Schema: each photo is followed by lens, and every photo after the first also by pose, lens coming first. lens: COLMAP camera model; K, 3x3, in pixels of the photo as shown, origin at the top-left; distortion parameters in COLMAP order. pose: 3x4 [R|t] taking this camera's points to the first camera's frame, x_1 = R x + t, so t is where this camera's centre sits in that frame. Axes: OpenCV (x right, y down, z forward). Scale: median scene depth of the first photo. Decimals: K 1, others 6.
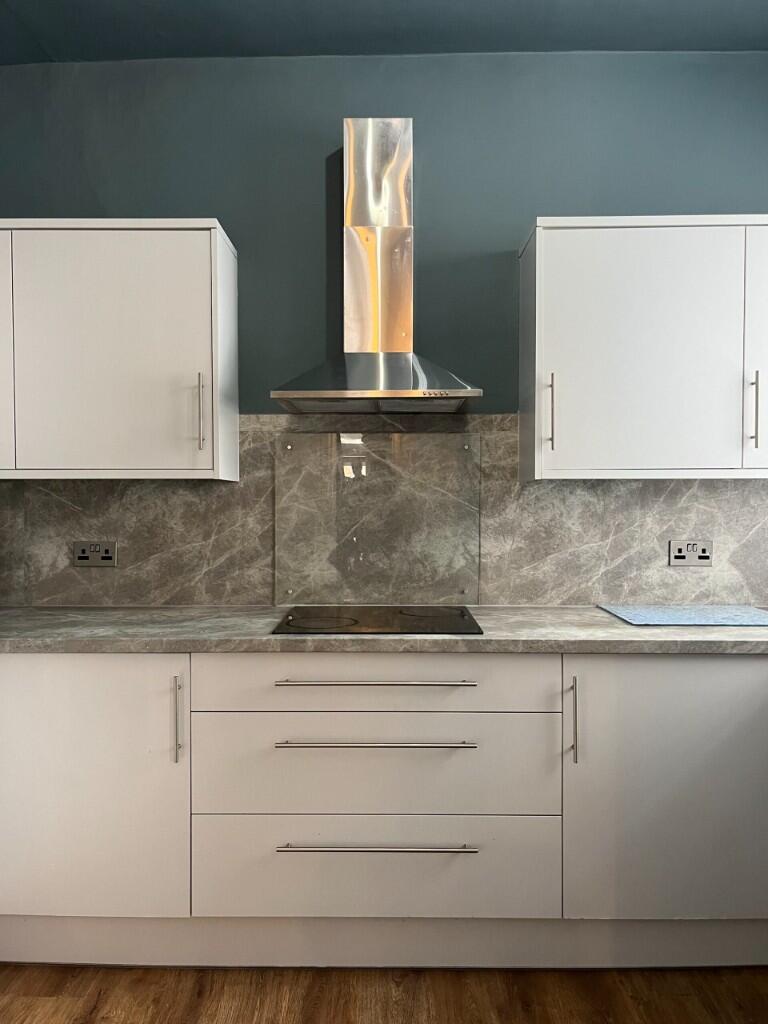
lens RADIAL K [[755.1, 0, 383.3], [0, 755.1, 516.7], [0, 0, 1]] dist [0.042093, -0.040703]
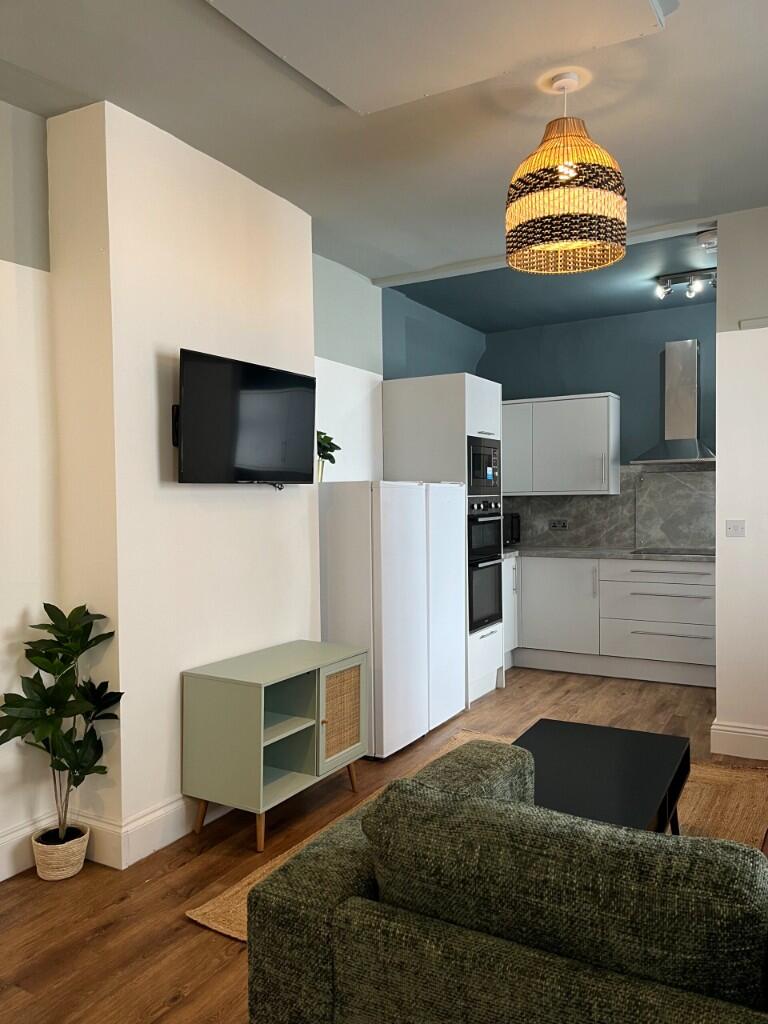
lens RADIAL K [[755.1, 0, 385.1], [0, 755.1, 515.8], [0, 0, 1]] dist [0.042093, -0.040703]
pose [[0.866566, 0.003820, -0.499048, 0.349714], [0.000077, 0.999970, 0.007788, 0.001263], [0.499062, -0.006787, 0.866539, -1.391954]]
